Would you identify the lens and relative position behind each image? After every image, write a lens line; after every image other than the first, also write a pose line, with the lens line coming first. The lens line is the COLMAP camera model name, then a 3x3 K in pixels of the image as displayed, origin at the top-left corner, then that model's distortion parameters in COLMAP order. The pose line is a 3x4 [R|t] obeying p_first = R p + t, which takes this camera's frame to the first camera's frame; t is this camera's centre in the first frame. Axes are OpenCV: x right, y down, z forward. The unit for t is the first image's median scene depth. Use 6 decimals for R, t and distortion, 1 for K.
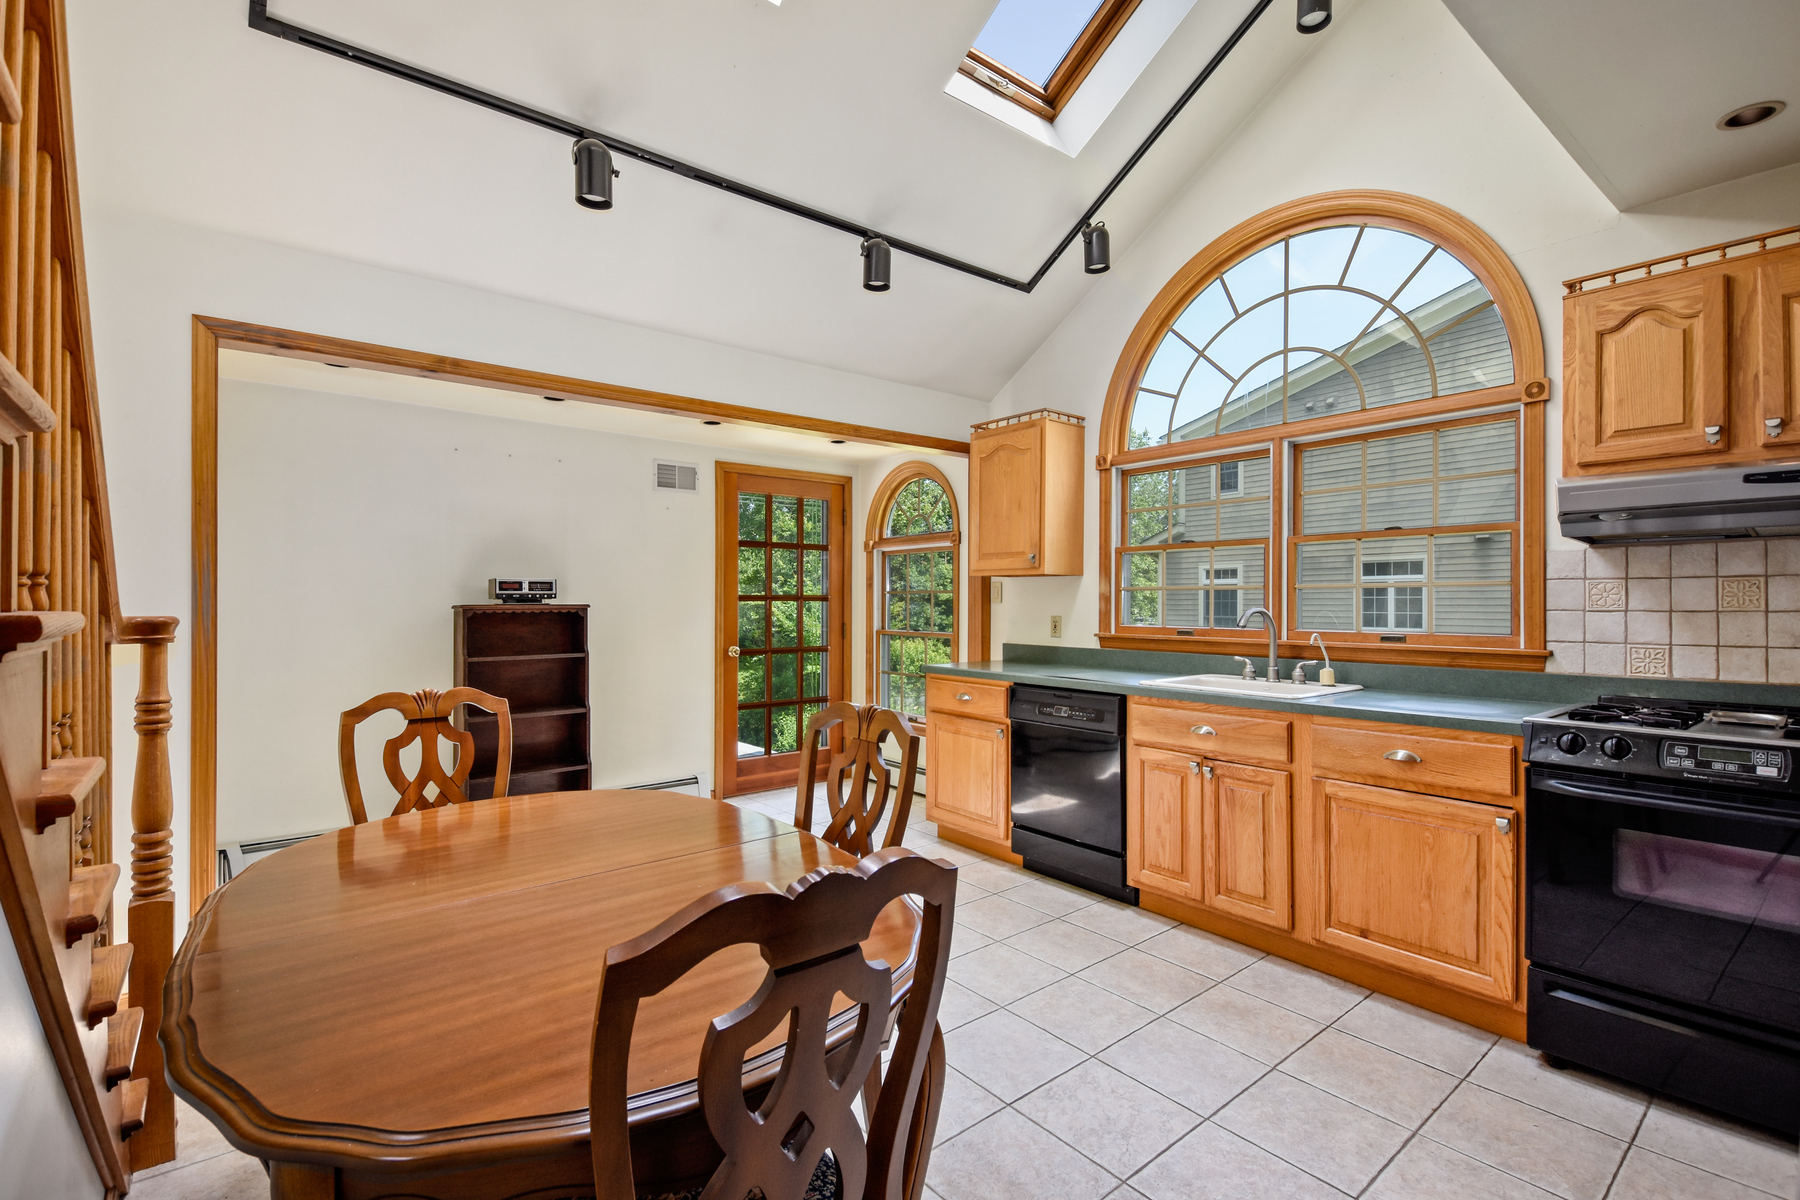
lens RADIAL K [[806.3, 0, 896.1], [0, 806.3, 599.4], [0, 0, 1]] dist [0.002444, -0.000843]
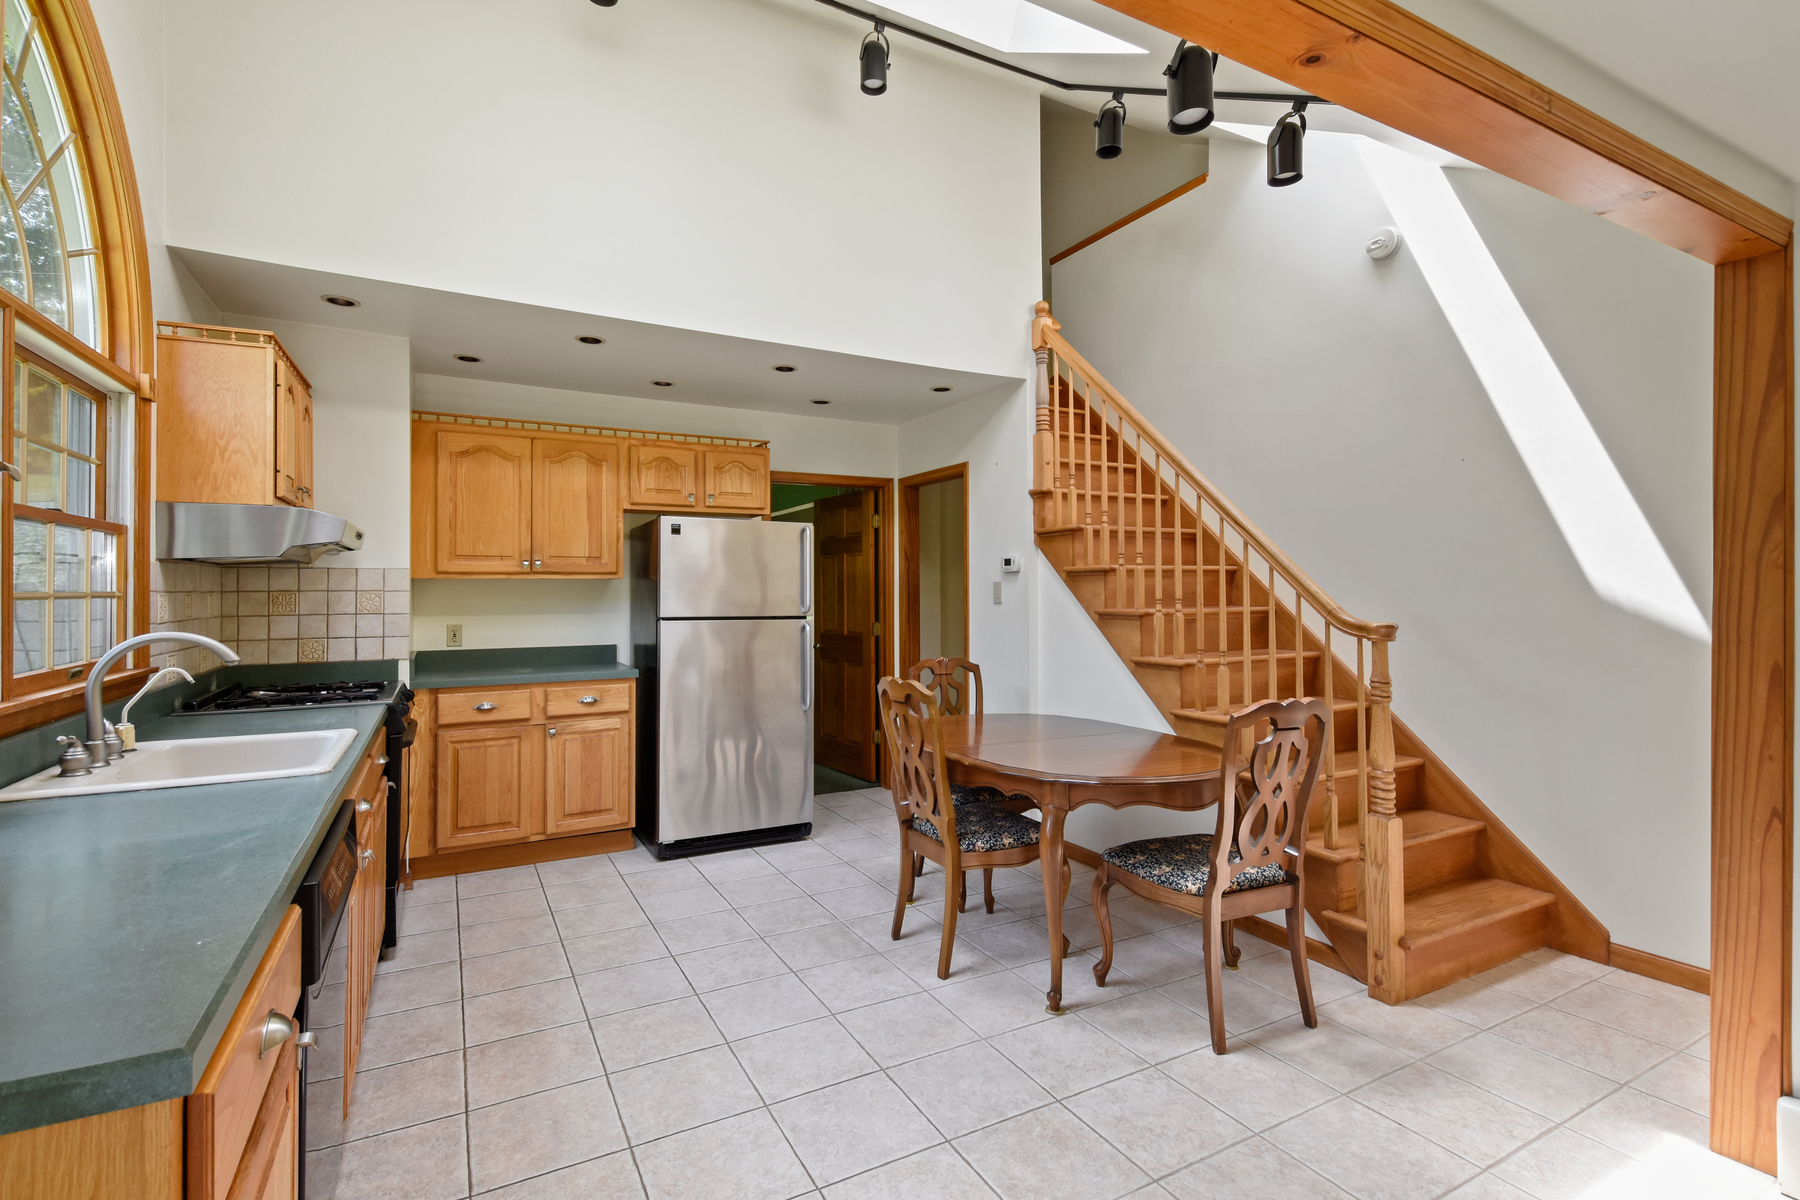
lens RADIAL K [[825.2, 0, 892.2], [0, 825.2, 577.4], [0, 0, 1]] dist [0.000687, -0.000516]
pose [[-0.981765, 0.004153, 0.190053, -0.186667], [0.000397, 0.999804, -0.019797, -0.017598], [-0.190098, -0.019360, -0.981574, 1.458957]]
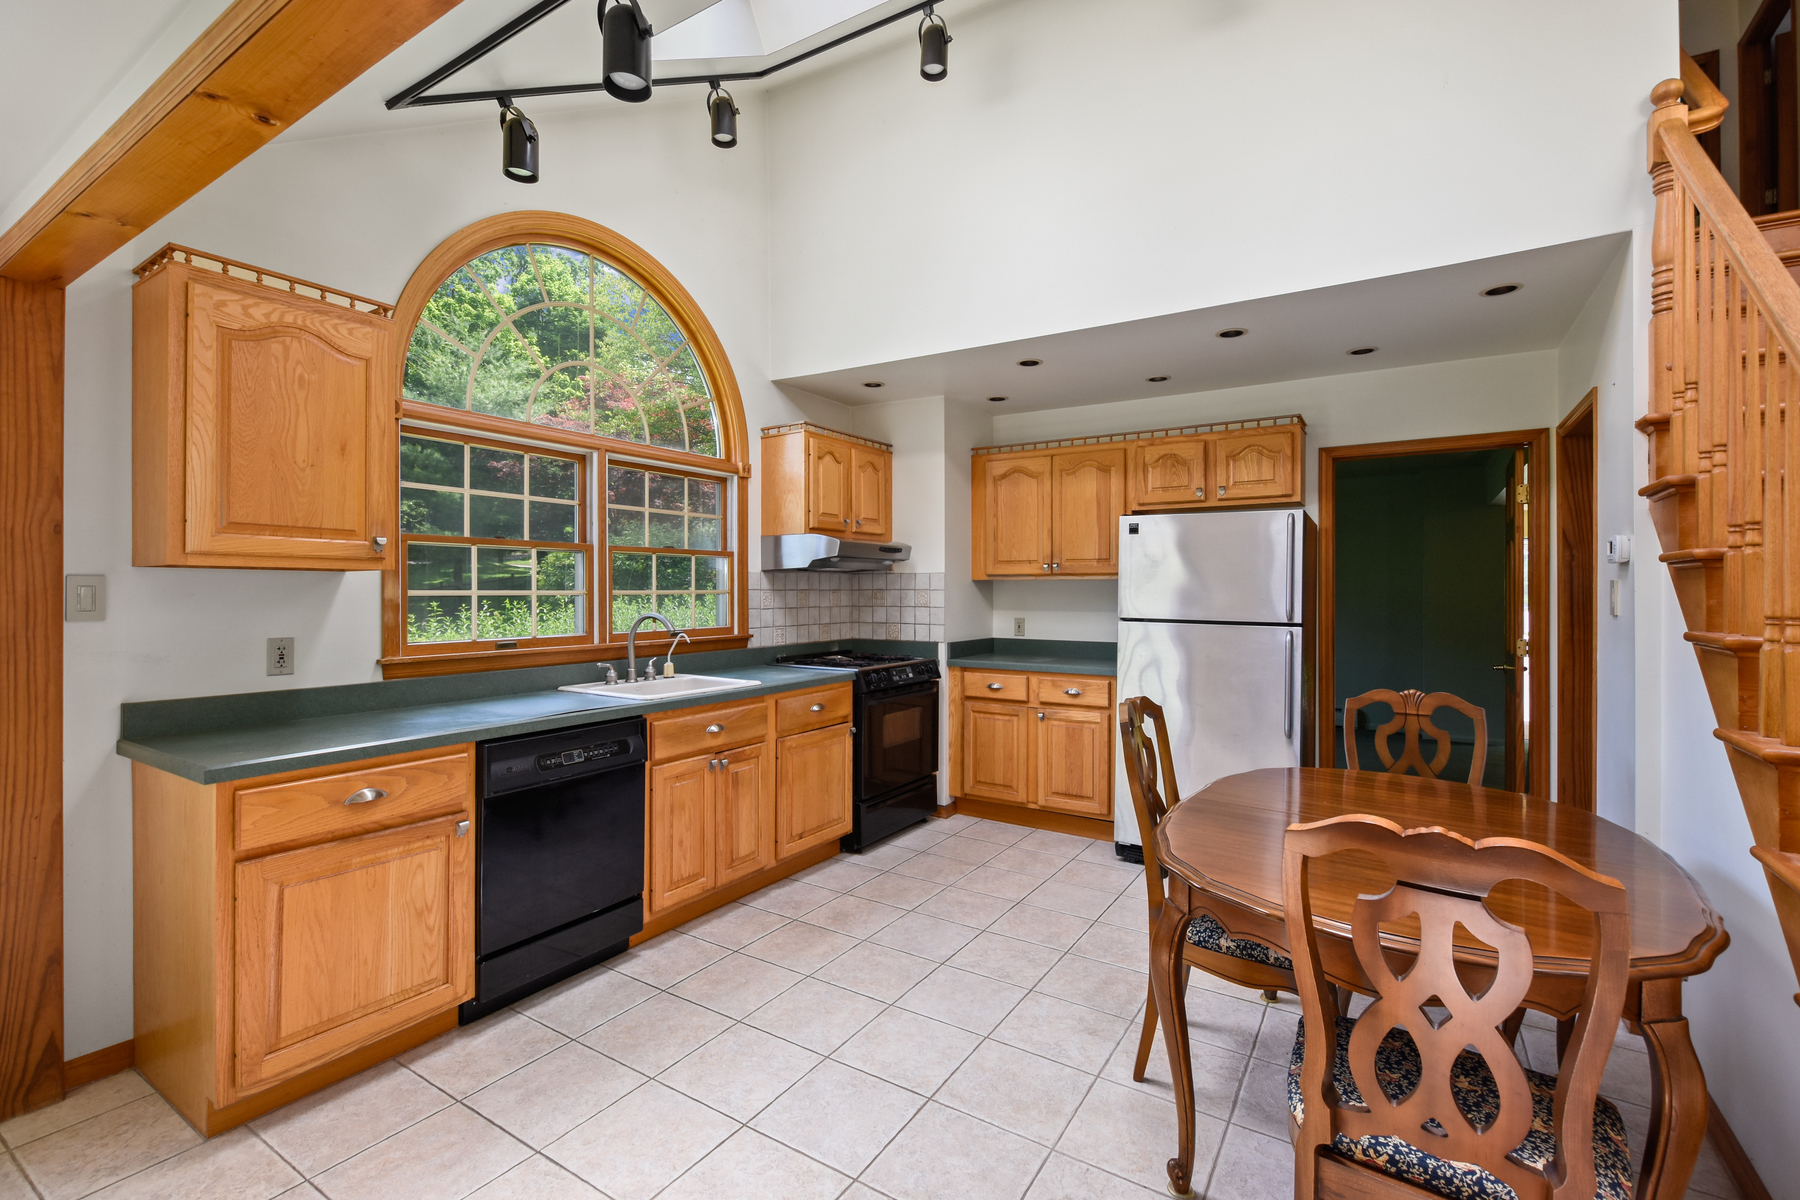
lens RADIAL K [[789.9, 0, 899.1], [0, 789.9, 590.4], [0, 0, 1]] dist [0.007453, -0.000255]
pose [[-0.316681, -0.004513, 0.948521, -0.634393], [-0.007127, 0.999972, 0.002378, -0.023935], [-0.948505, -0.006007, -0.316704, 0.996456]]
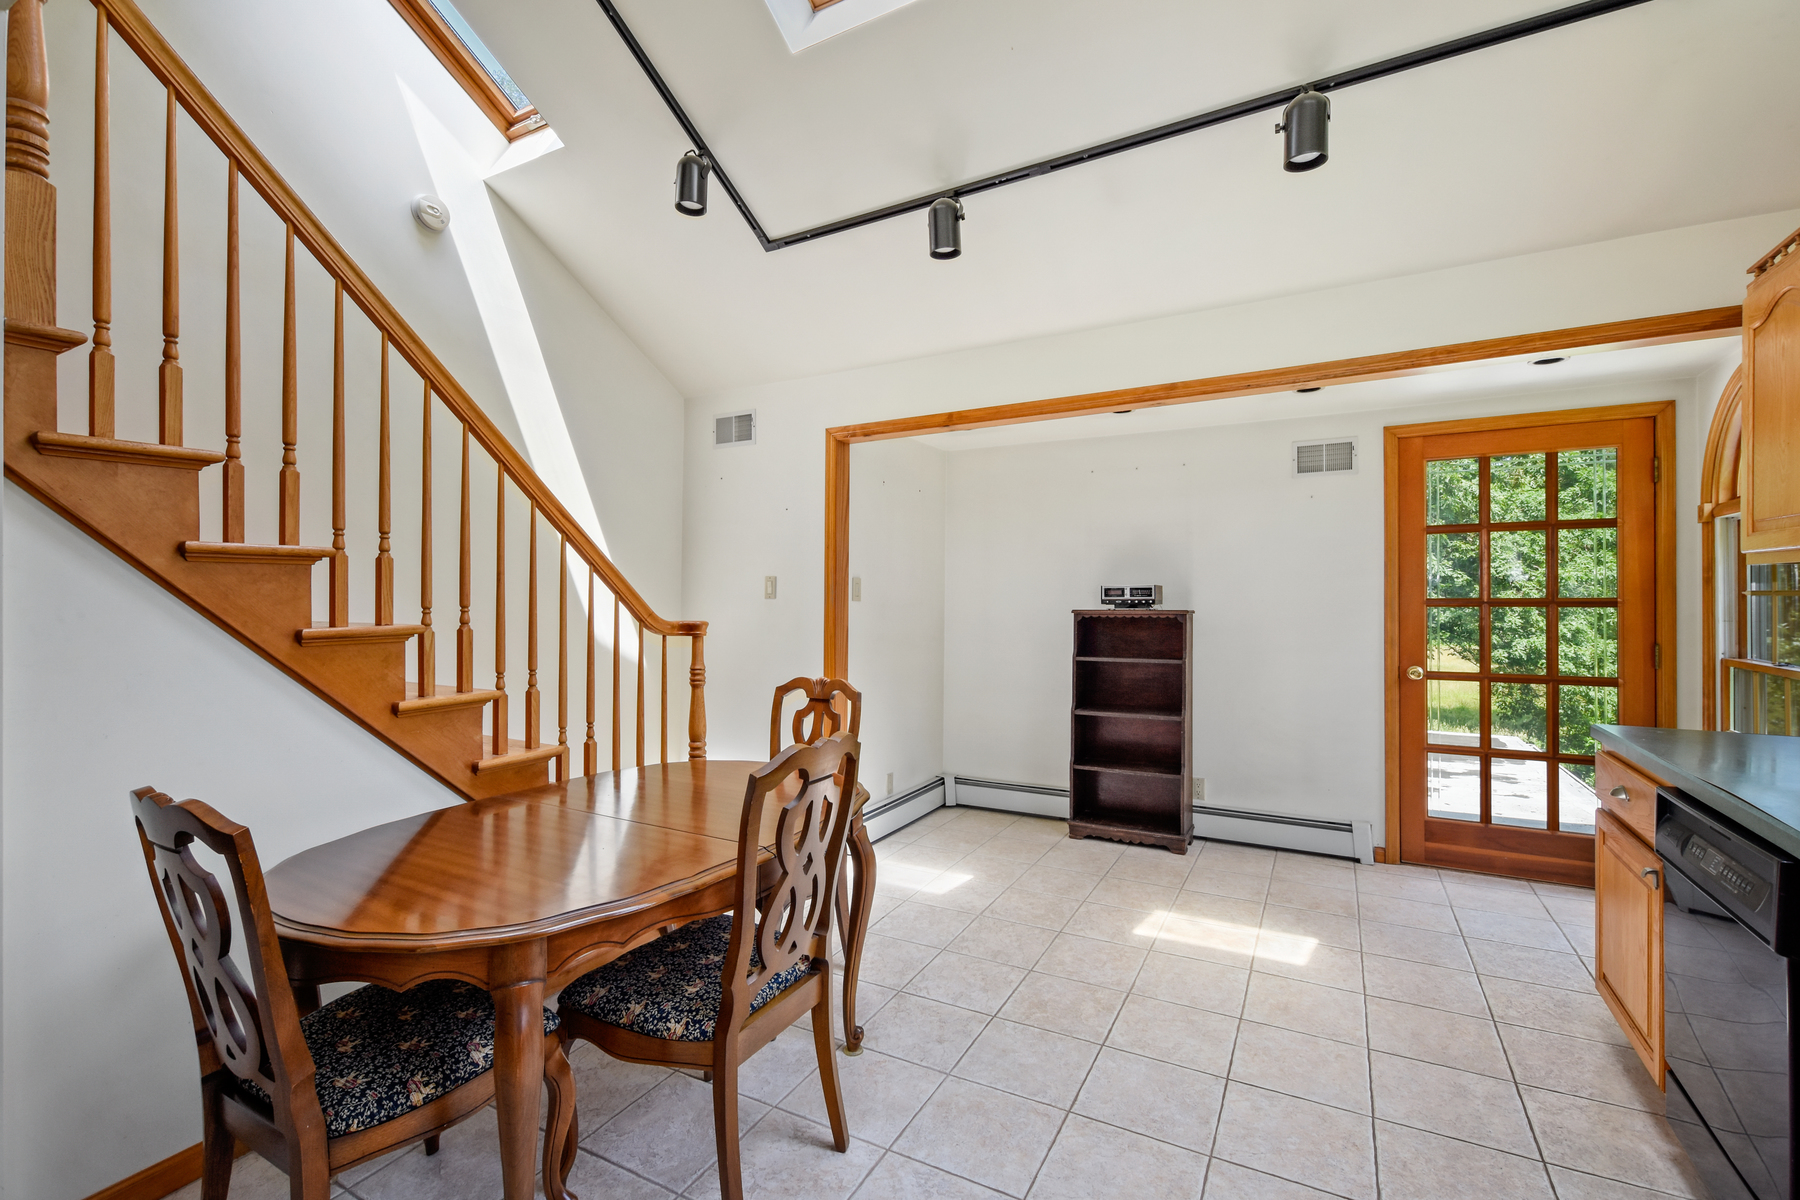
lens RADIAL K [[789.9, 0, 899.1], [0, 789.9, 590.4], [0, 0, 1]] dist [0.007453, -0.000255]
pose [[0.374613, -0.007970, -0.927147, 0.478483], [0.006591, 0.999961, -0.005933, -0.018334], [0.927158, -0.003888, 0.374651, 0.420055]]
